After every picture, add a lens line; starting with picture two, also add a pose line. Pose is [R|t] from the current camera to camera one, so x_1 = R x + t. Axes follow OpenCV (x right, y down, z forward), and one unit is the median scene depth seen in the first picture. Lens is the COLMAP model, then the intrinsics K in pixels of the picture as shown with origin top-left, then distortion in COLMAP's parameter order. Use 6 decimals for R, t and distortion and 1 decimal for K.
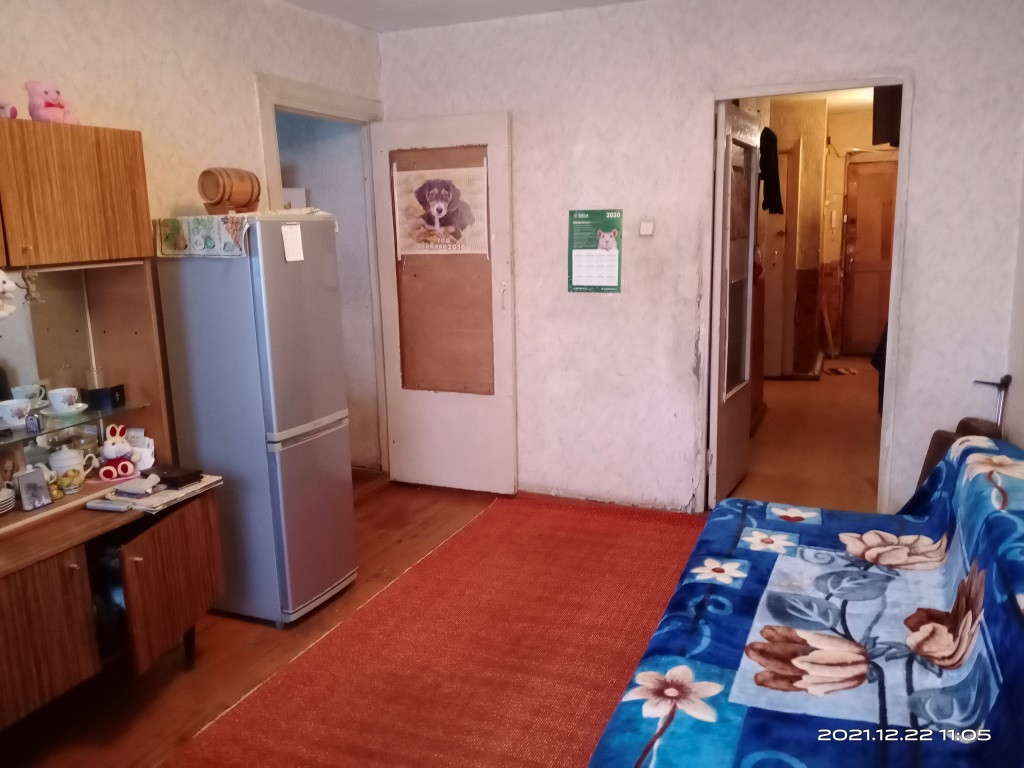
lens RADIAL K [[814.4, 0, 516.3], [0, 814.4, 386.5], [0, 0, 1]] dist [0.023895, -0.050386]
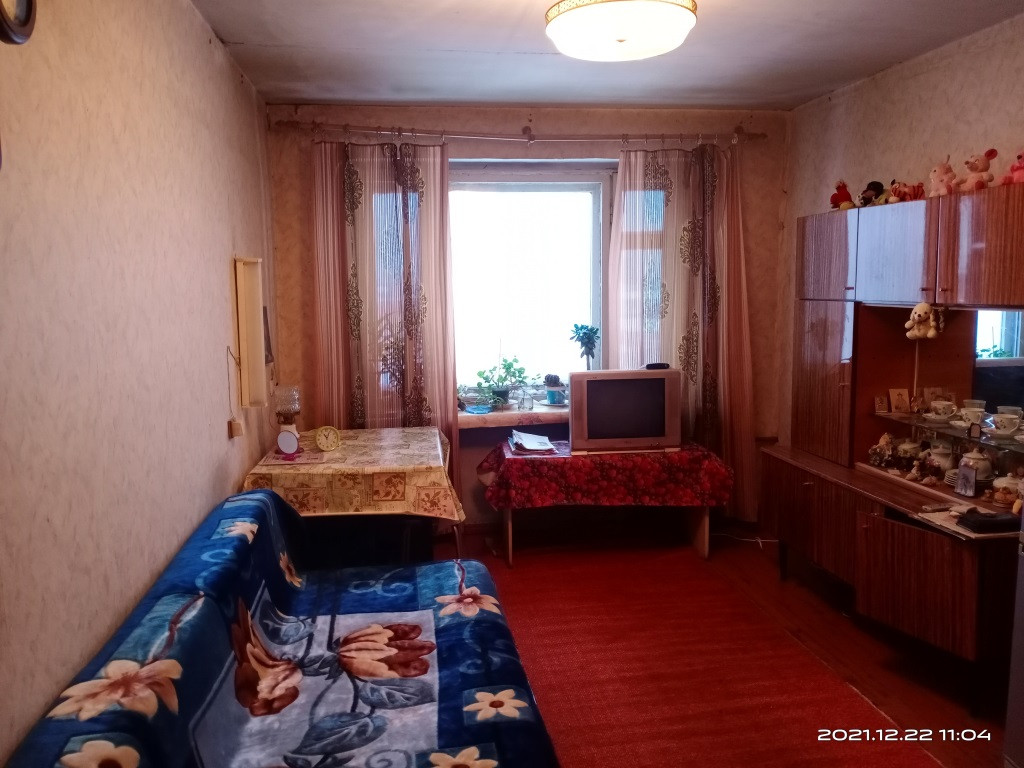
lens RADIAL K [[814.4, 0, 516.3], [0, 814.4, 386.5], [0, 0, 1]] dist [0.023895, -0.050386]
pose [[-0.852319, 0.097487, -0.513857, 0.744582], [-0.070523, 0.952083, 0.297599, -0.395121], [0.518246, 0.289887, -0.804603, 1.883227]]
